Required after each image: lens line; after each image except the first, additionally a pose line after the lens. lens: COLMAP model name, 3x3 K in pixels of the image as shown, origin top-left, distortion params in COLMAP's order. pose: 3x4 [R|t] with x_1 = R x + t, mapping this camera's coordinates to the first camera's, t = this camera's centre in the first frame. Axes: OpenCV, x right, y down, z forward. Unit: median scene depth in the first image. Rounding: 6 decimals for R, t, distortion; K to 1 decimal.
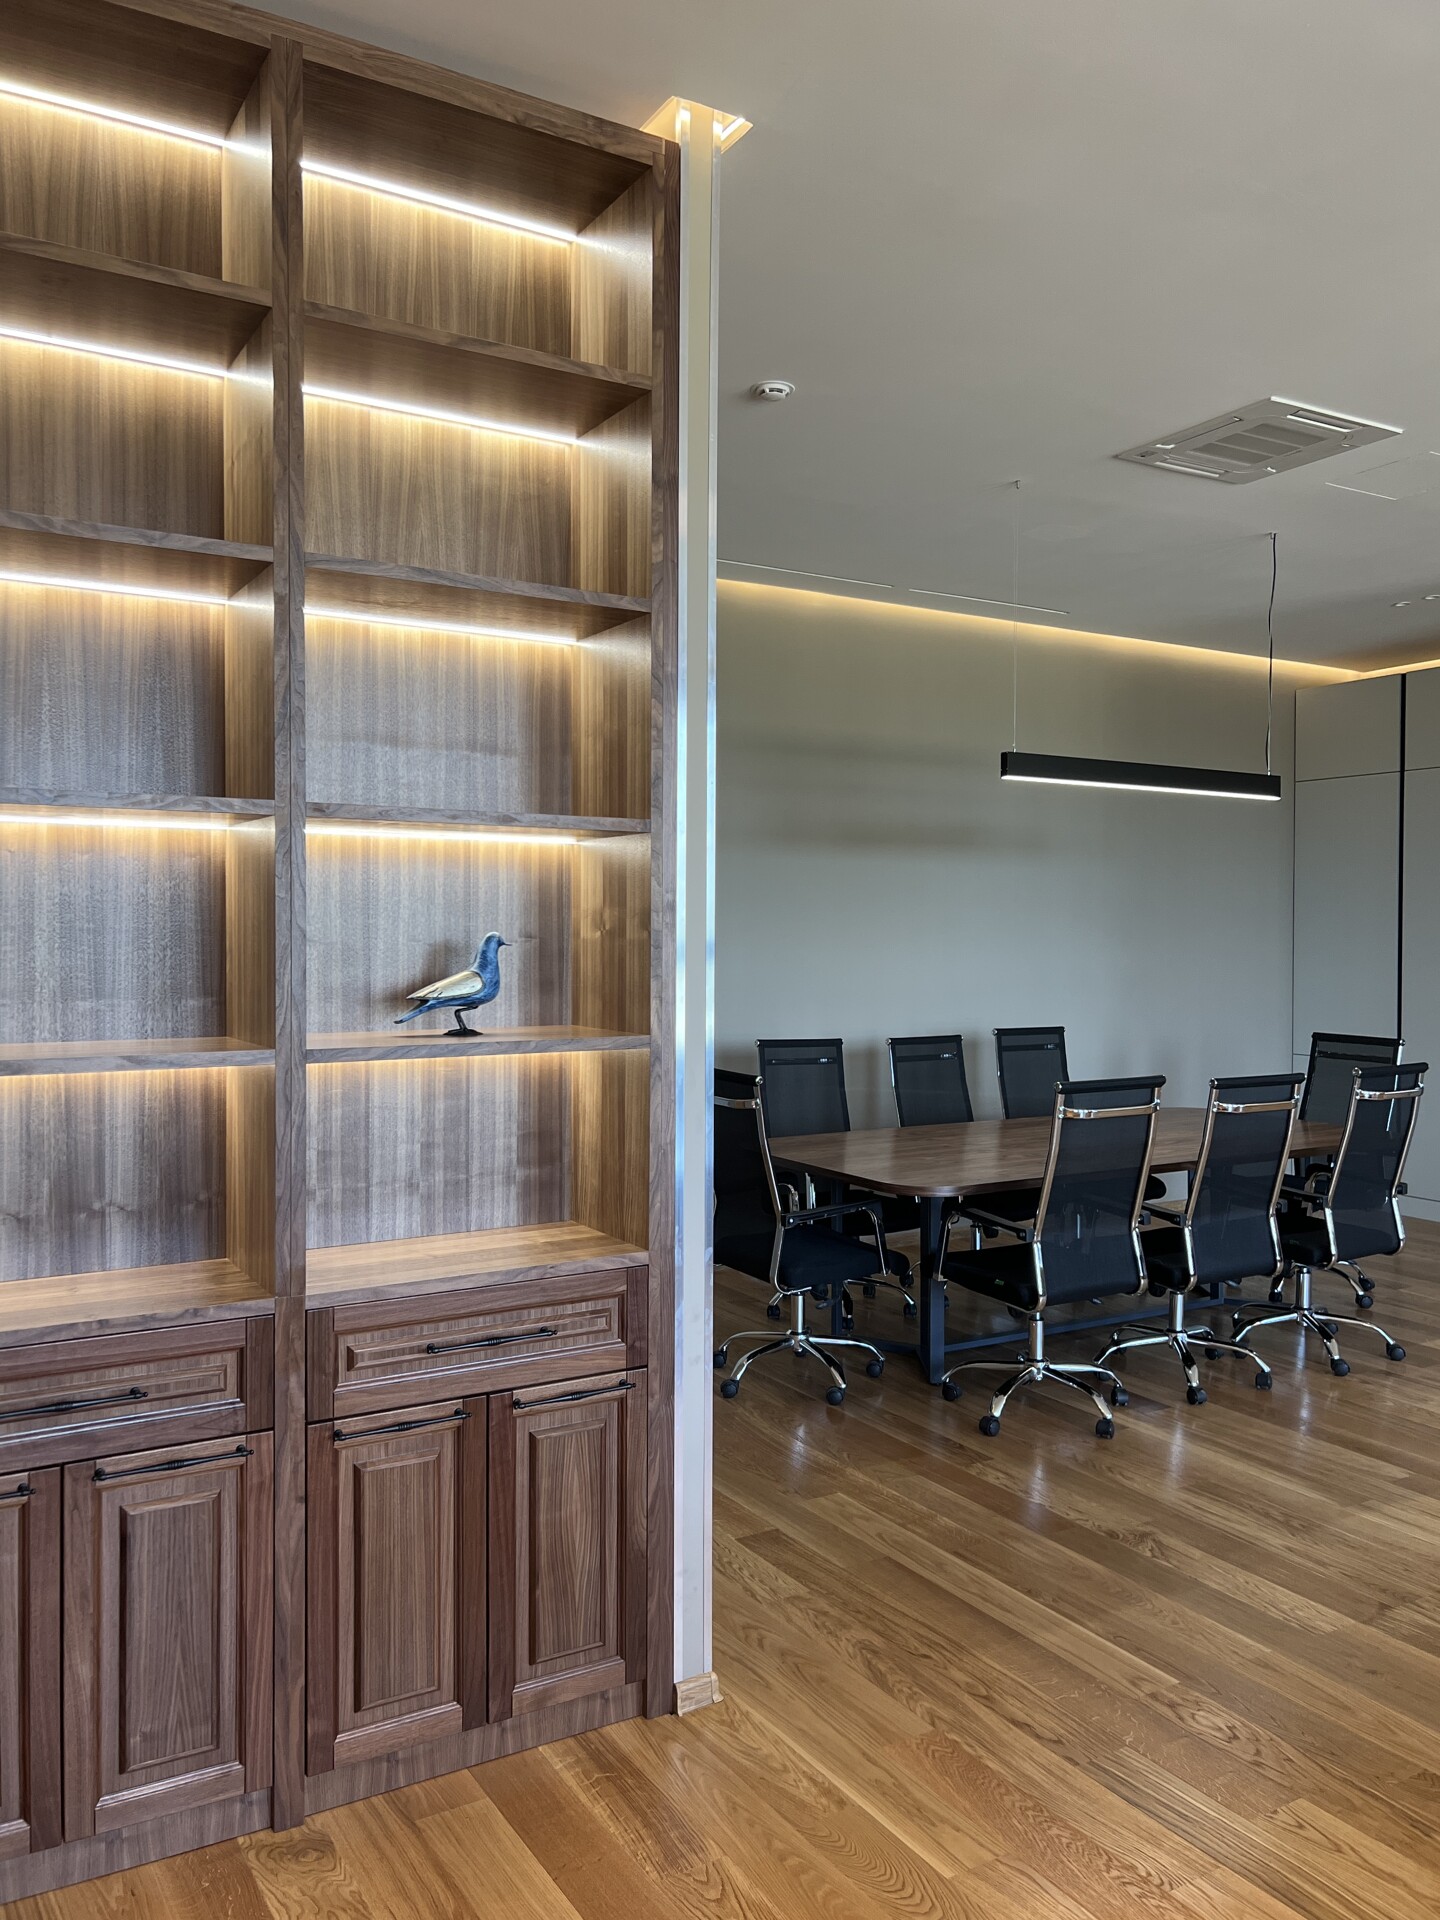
lens RADIAL K [[1477.2, 0, 720.0], [0, 1477.2, 960.0], [0, 0, 1]] dist [0.041703, -0.060748]
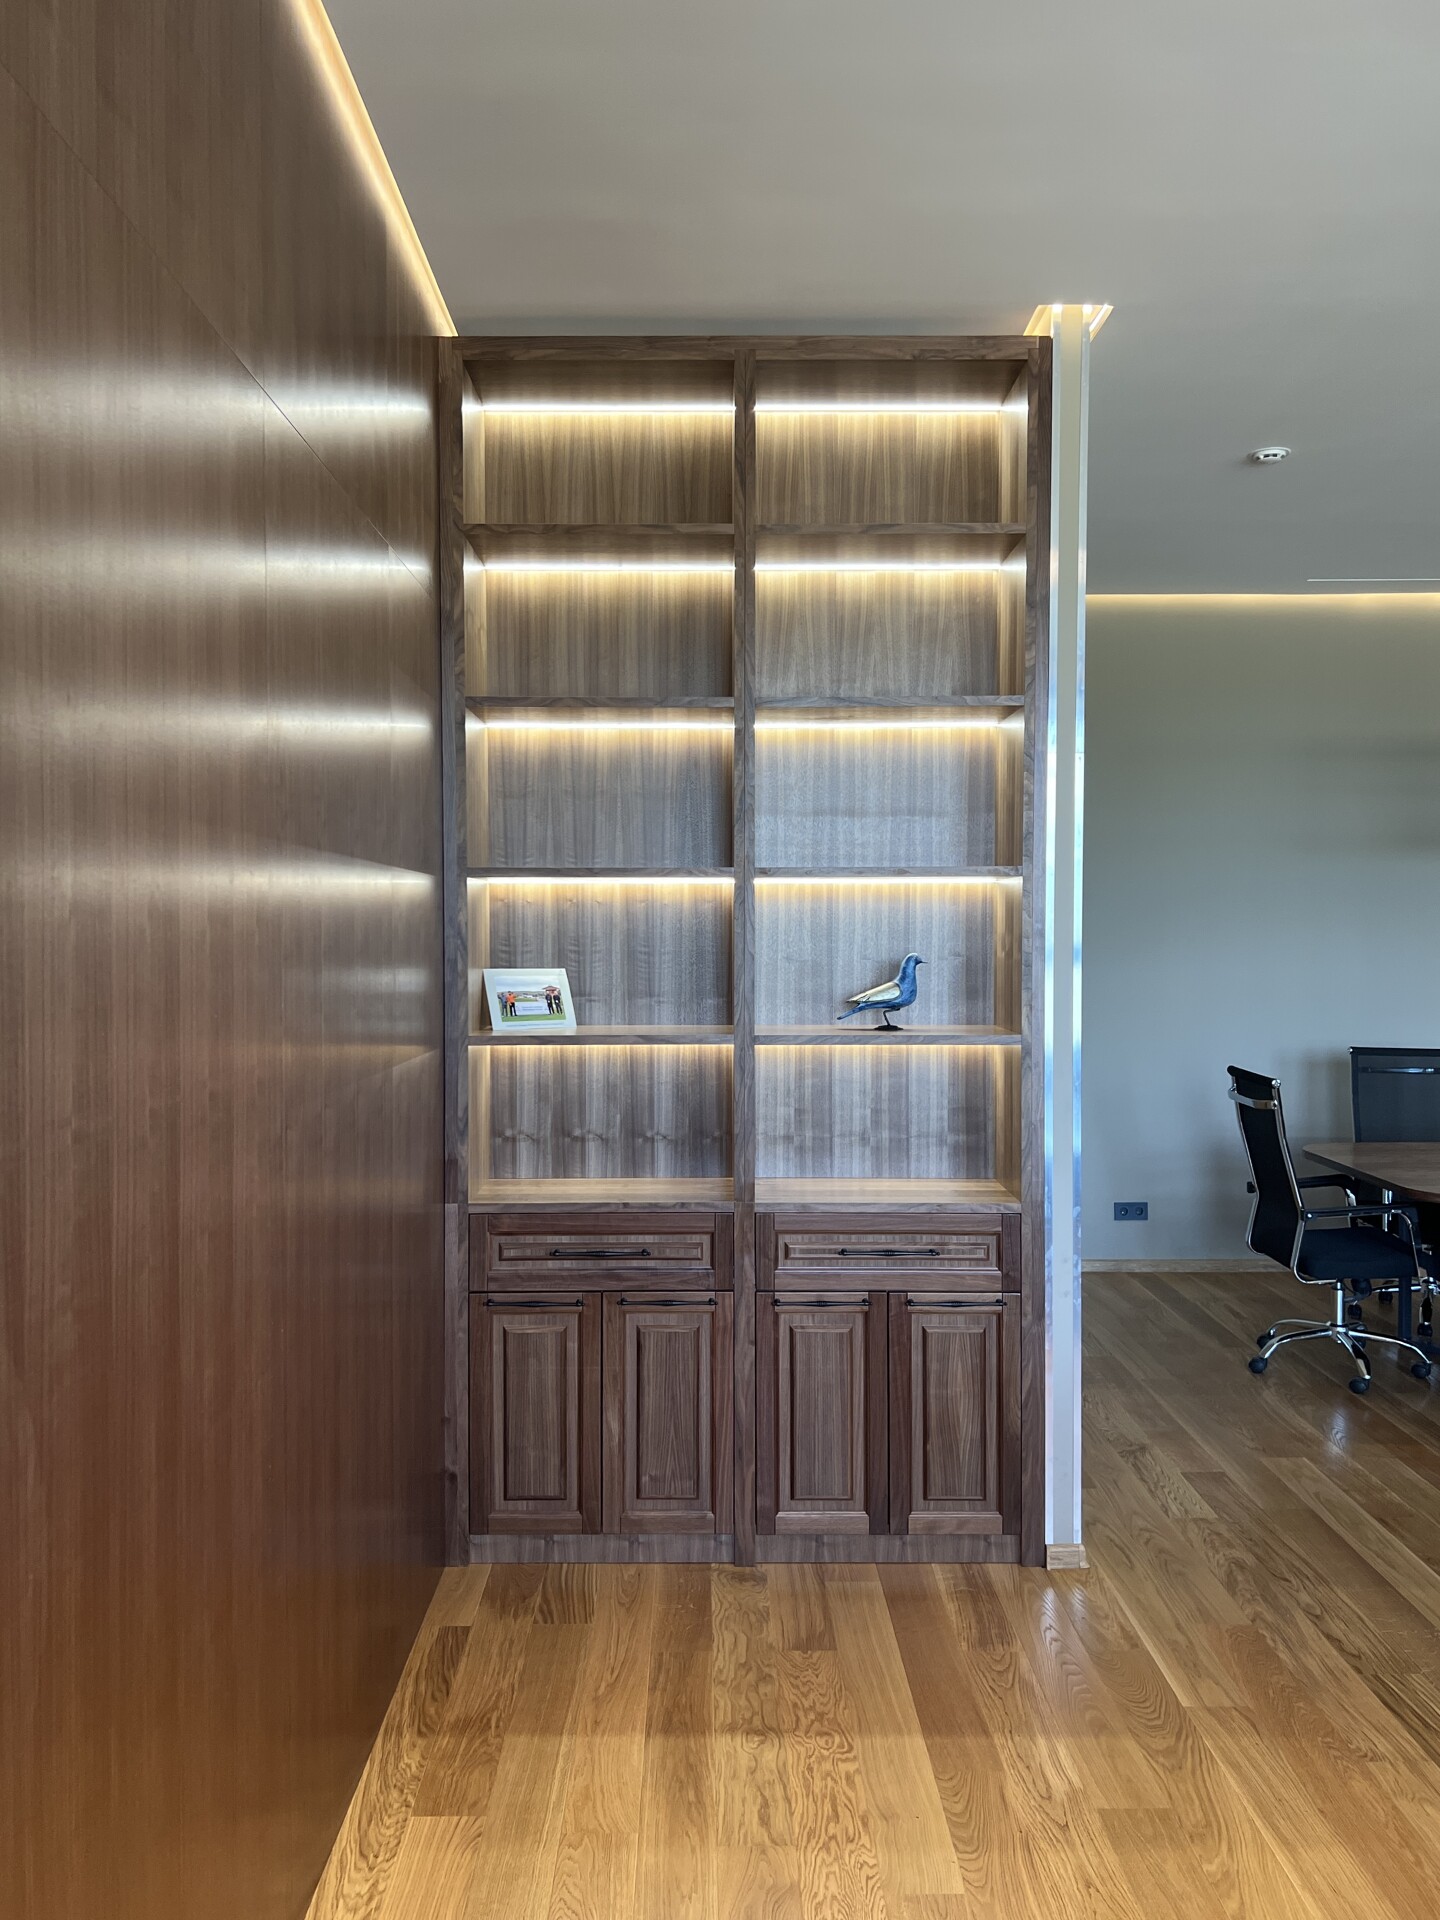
lens RADIAL K [[1477.2, 0, 720.0], [0, 1477.2, 960.0], [0, 0, 1]] dist [0.041703, -0.060748]
pose [[0.862591, 0.006609, -0.505859, 0.374613], [-0.005382, 0.999978, 0.003887, -0.017183], [0.505874, -0.000630, 0.862607, -0.241943]]
